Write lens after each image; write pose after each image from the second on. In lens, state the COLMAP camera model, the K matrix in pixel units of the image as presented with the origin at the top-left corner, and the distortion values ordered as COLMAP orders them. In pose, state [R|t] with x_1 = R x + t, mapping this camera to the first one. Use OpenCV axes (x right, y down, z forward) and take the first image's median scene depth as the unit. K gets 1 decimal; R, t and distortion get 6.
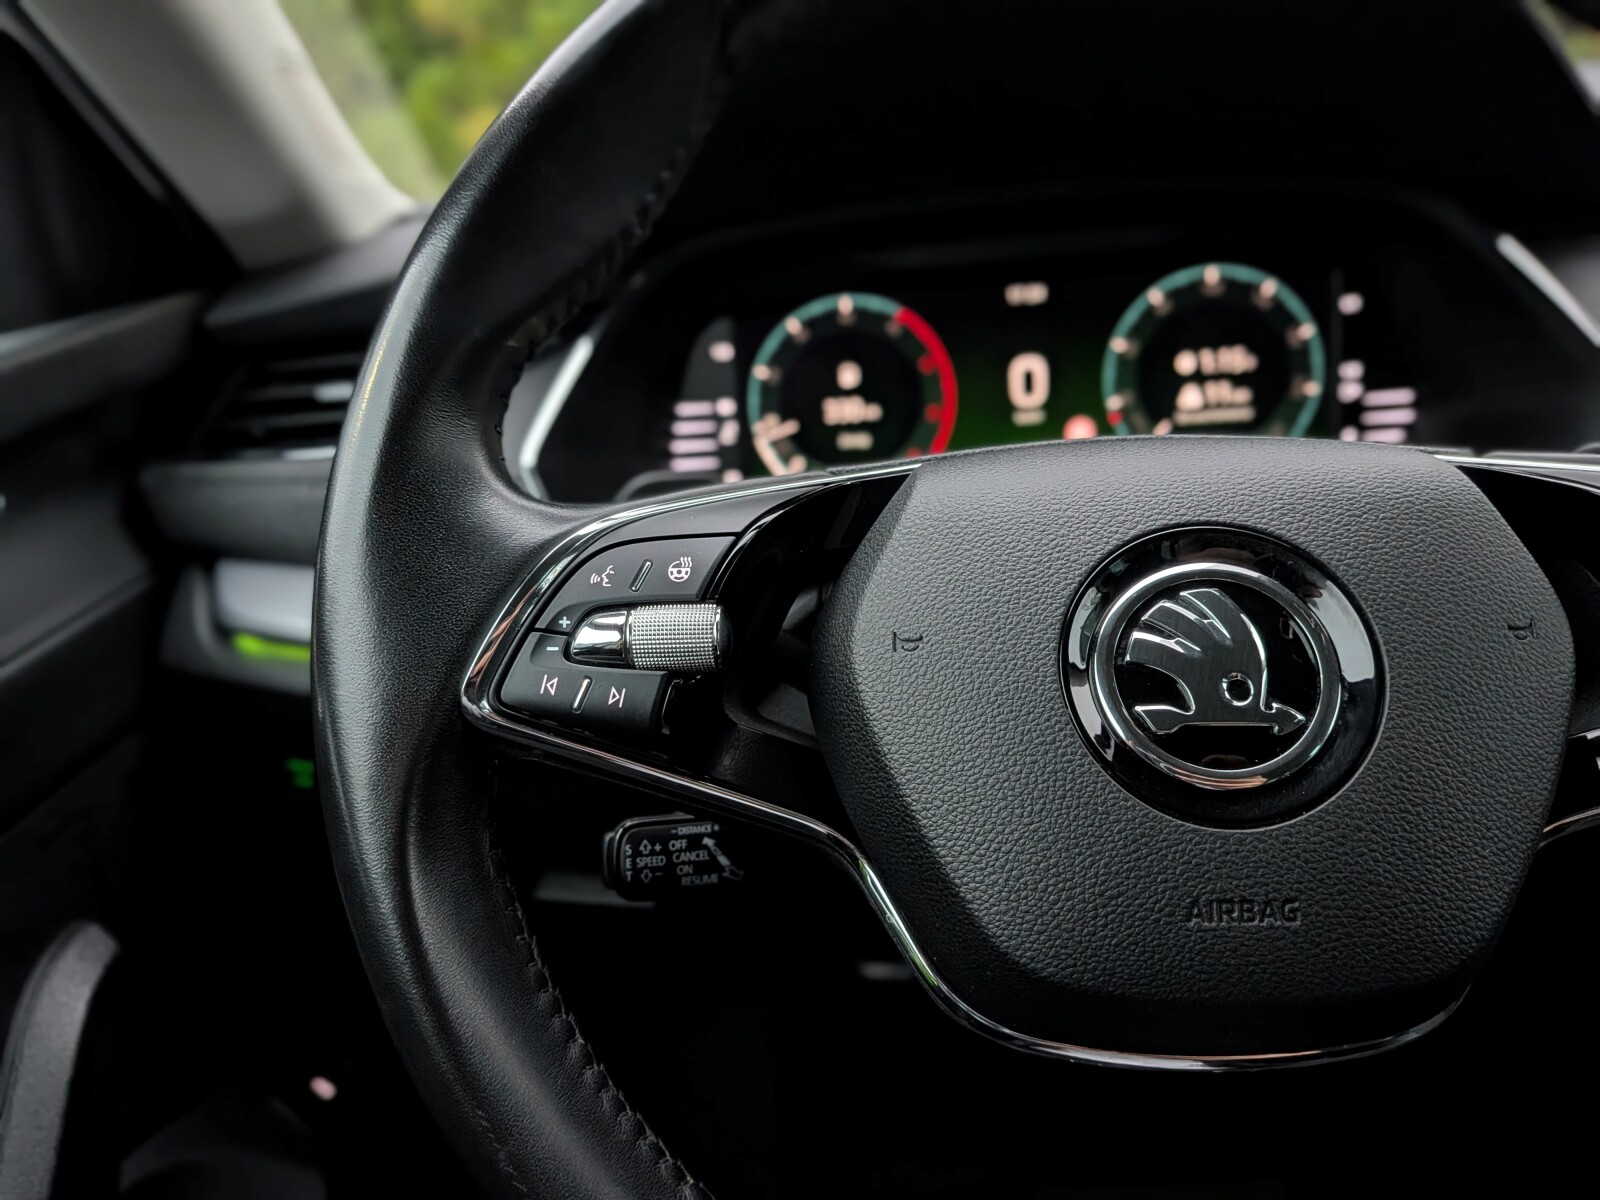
lens RADIAL K [[1174.3, 0, 778.3], [0, 1174.3, 601.0], [0, 0, 1]] dist [0.051702, -0.110818]
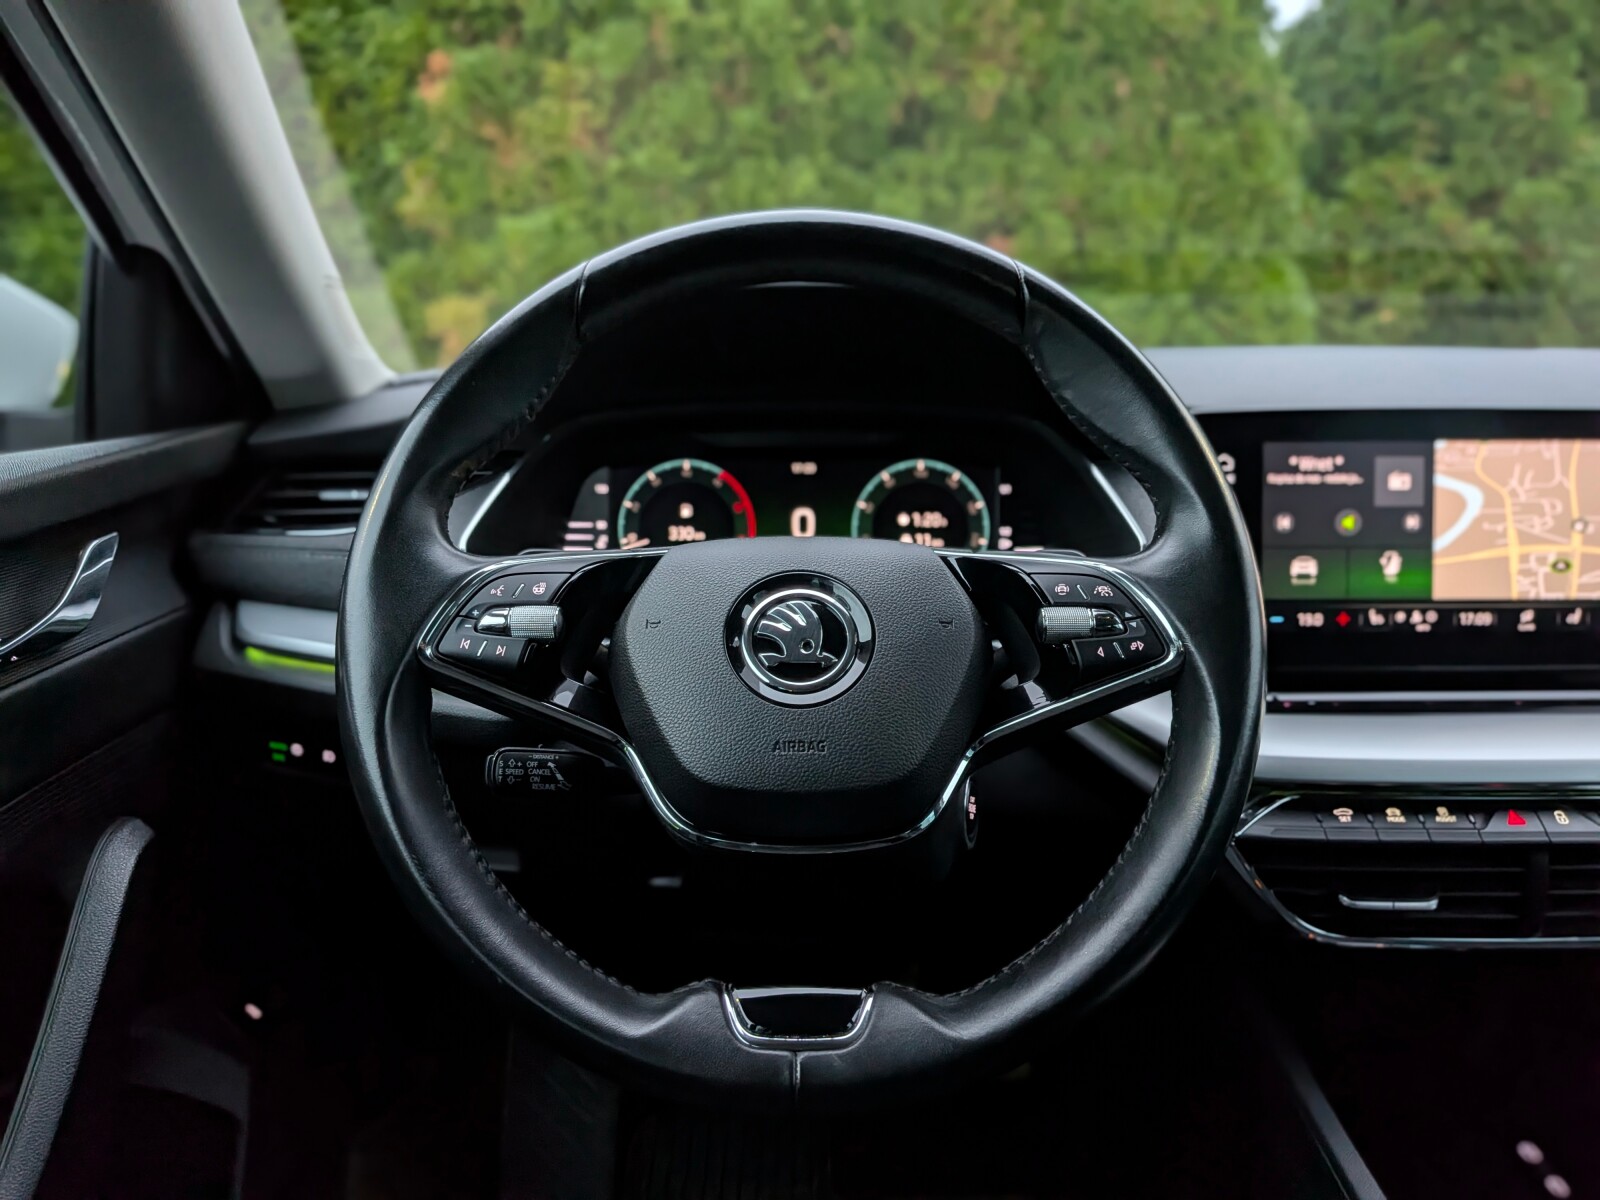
lens RADIAL K [[1174.3, 0, 794.2], [0, 1174.3, 589.3], [0, 0, 1]] dist [0.051702, -0.110818]
pose [[0.994874, 0.072008, 0.070998, 0.106227], [-0.060000, 0.985494, -0.158751, 0.147872], [-0.081399, 0.153677, 0.984763, -0.510756]]
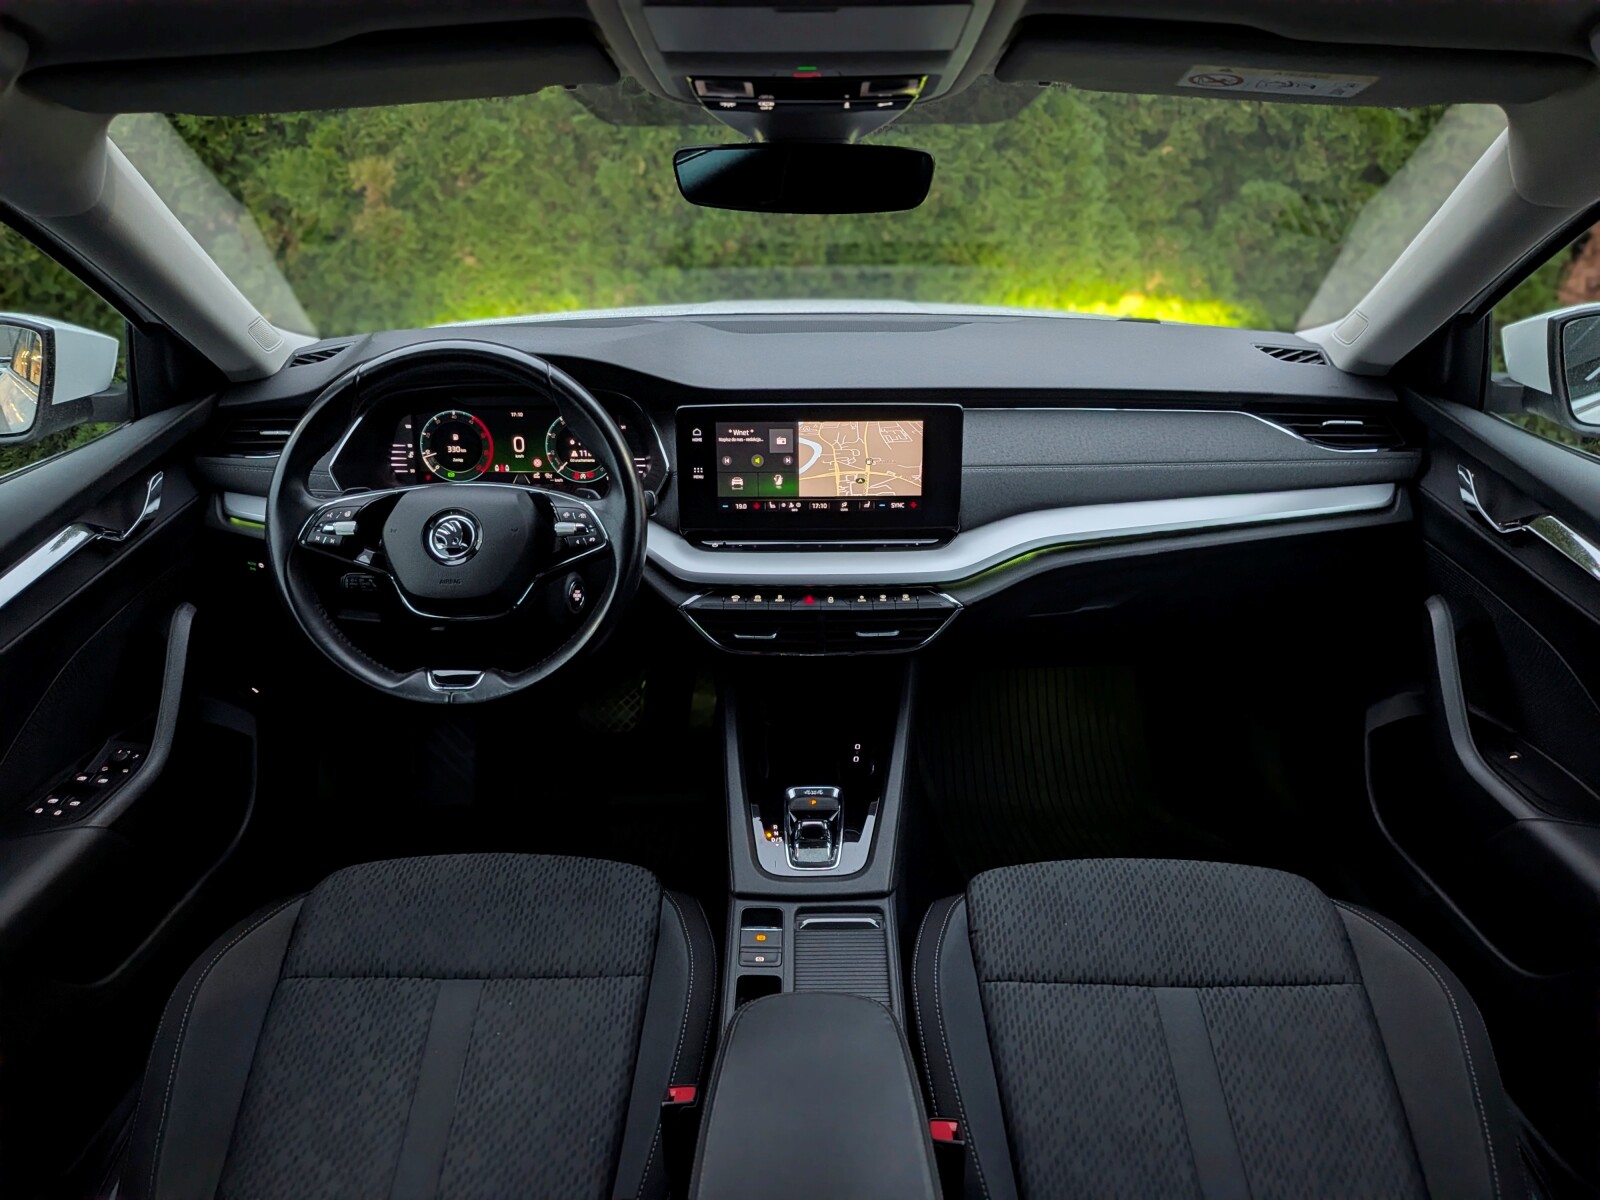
lens RADIAL K [[1174.3, 0, 818.1], [0, 1174.3, 605.3], [0, 0, 1]] dist [0.051702, -0.110818]
pose [[0.993696, 0.048918, 0.100875, 0.716837], [-0.057382, 0.994914, 0.082783, -0.080562], [-0.096313, -0.088050, 0.991449, -2.100878]]
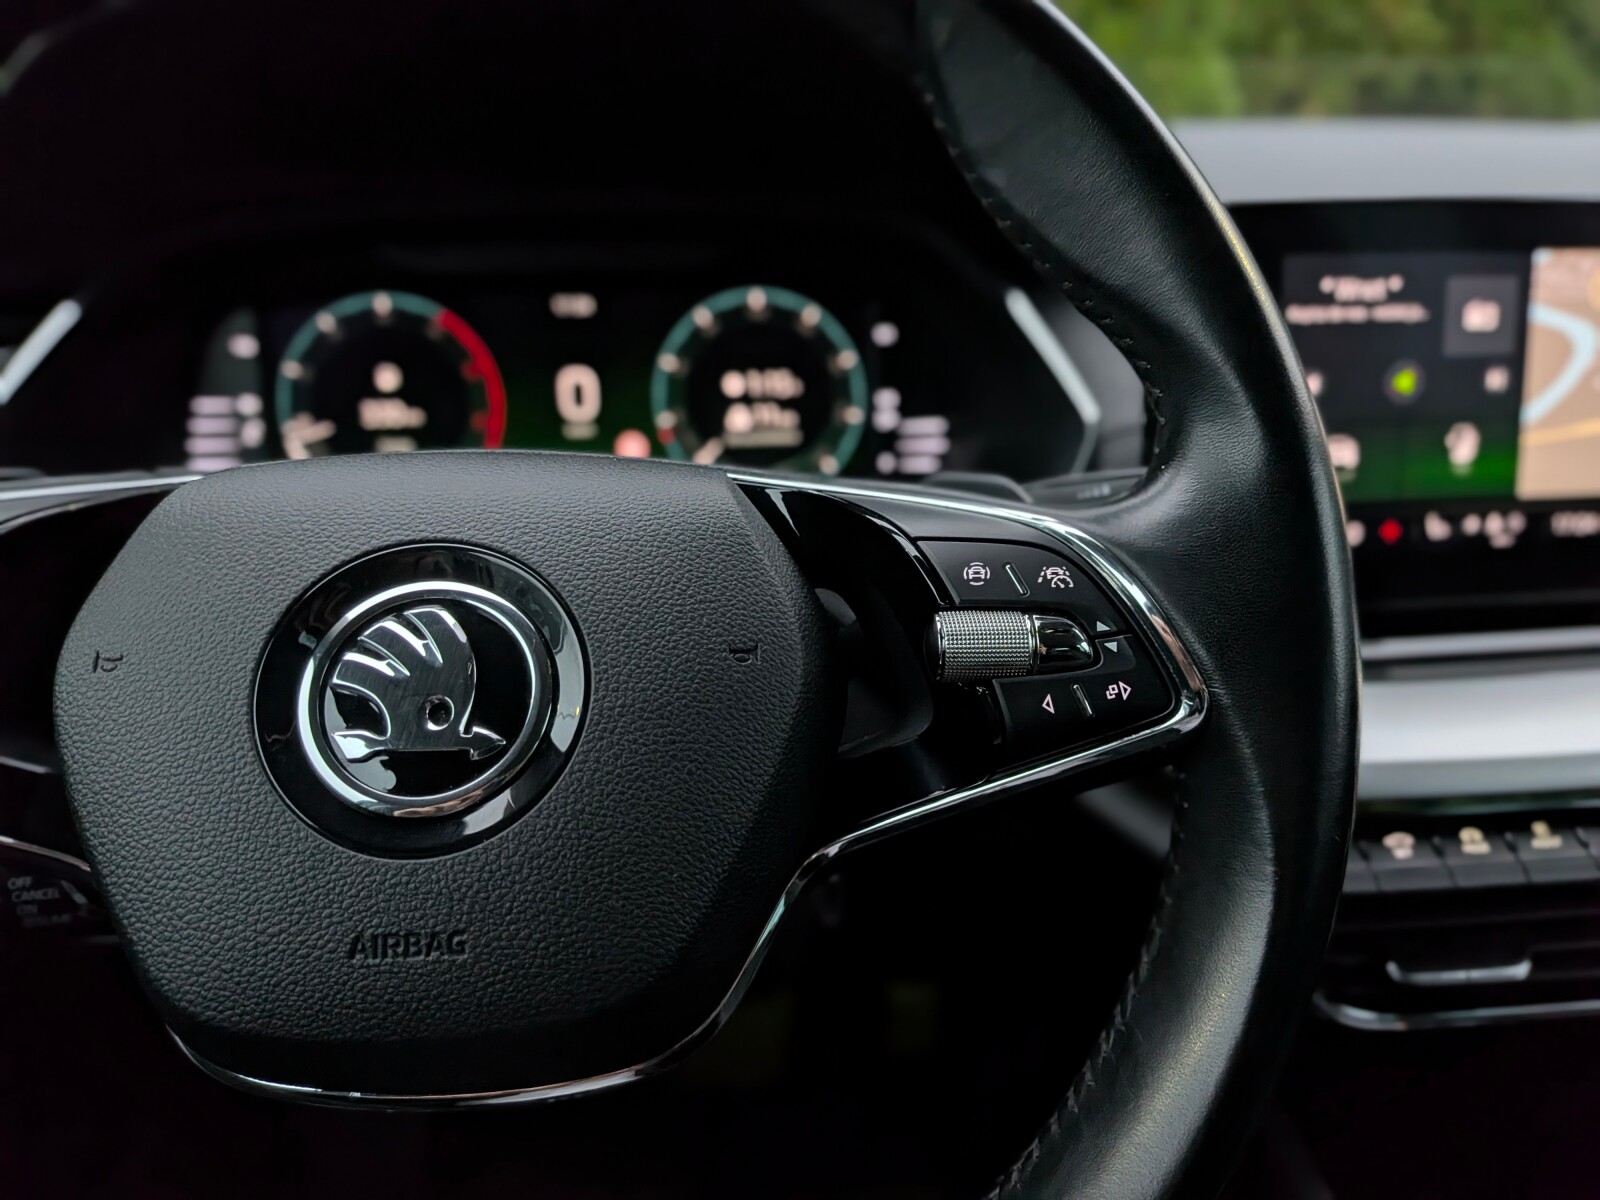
lens RADIAL K [[1174.3, 0, 837.4], [0, 1174.3, 594.7], [0, 0, 1]] dist [0.051702, -0.110818]
pose [[0.981911, 0.017972, 0.188487, 0.259655], [-0.014946, 0.999736, -0.017463, -0.004972], [-0.188751, 0.014330, 0.981920, -0.005942]]
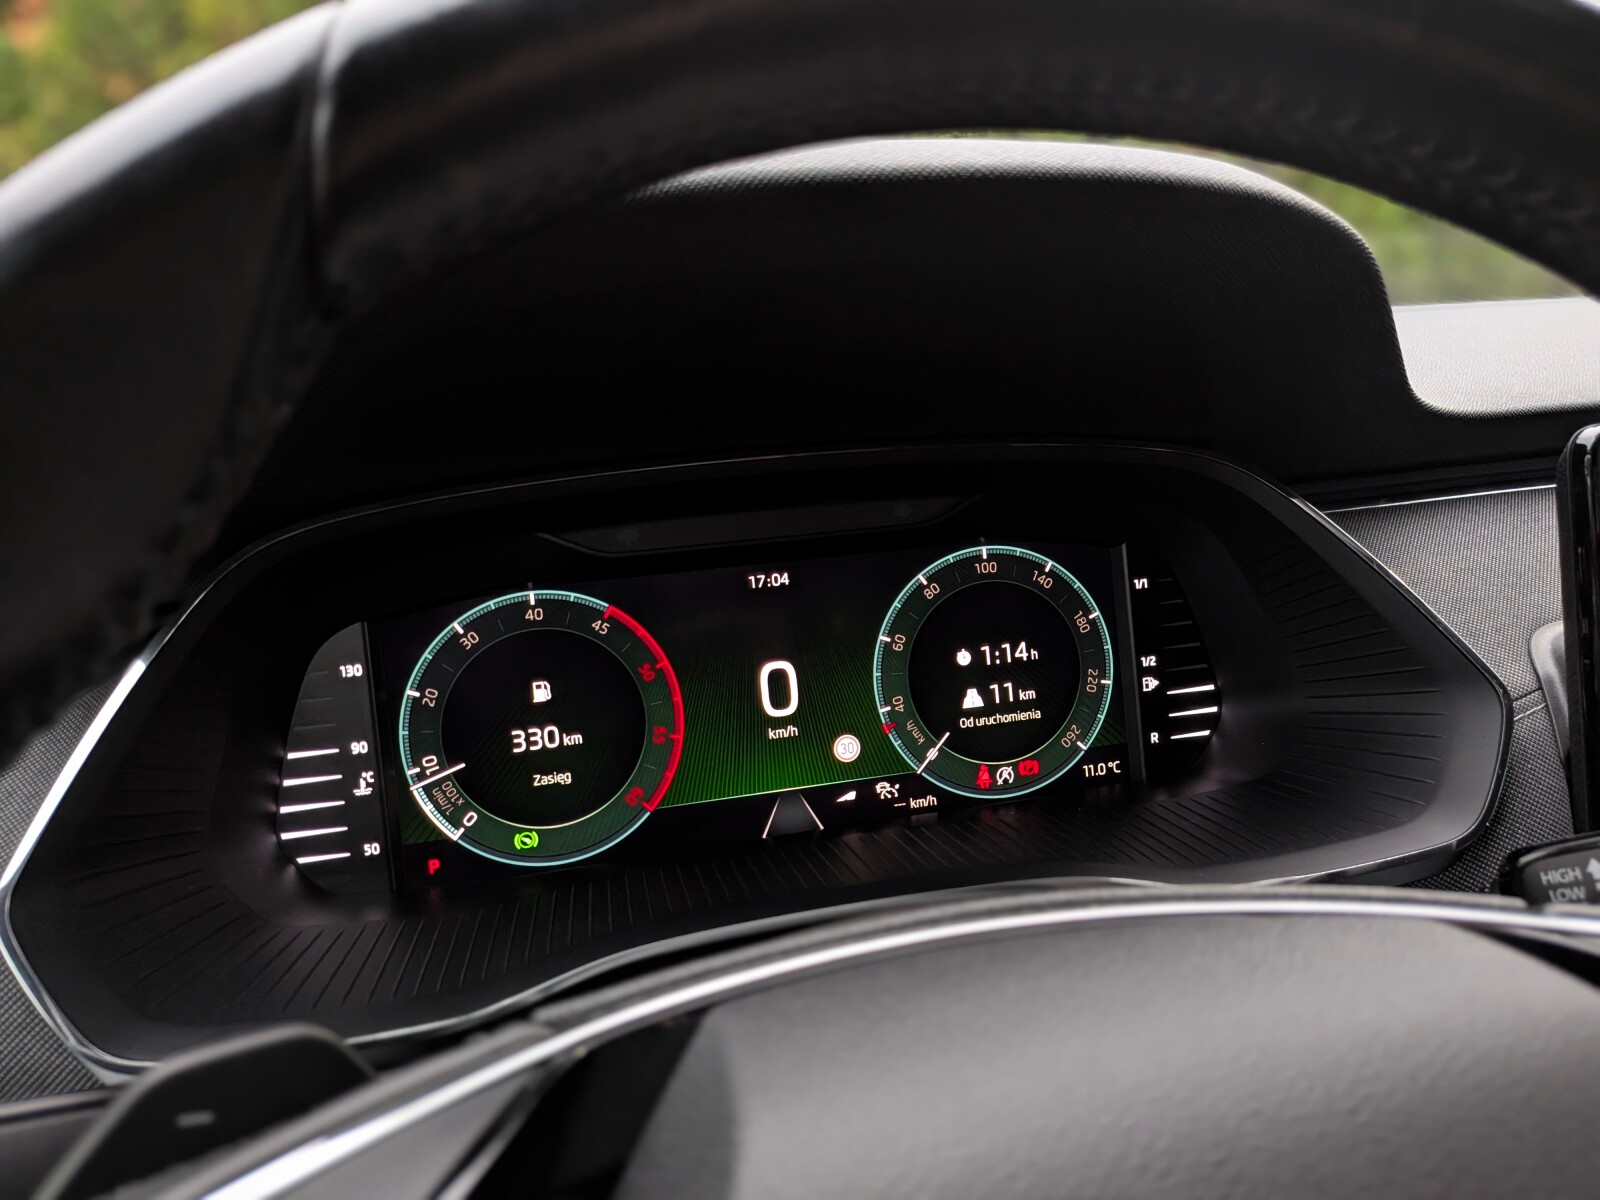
lens RADIAL K [[1174.3, 0, 801.7], [0, 1174.3, 597.3], [0, 0, 1]] dist [0.051702, -0.110818]
pose [[0.953045, -0.030142, 0.301324, -0.004056], [0.084297, 0.982112, -0.168375, -0.122391], [-0.290859, 0.185869, 0.938538, 0.281058]]
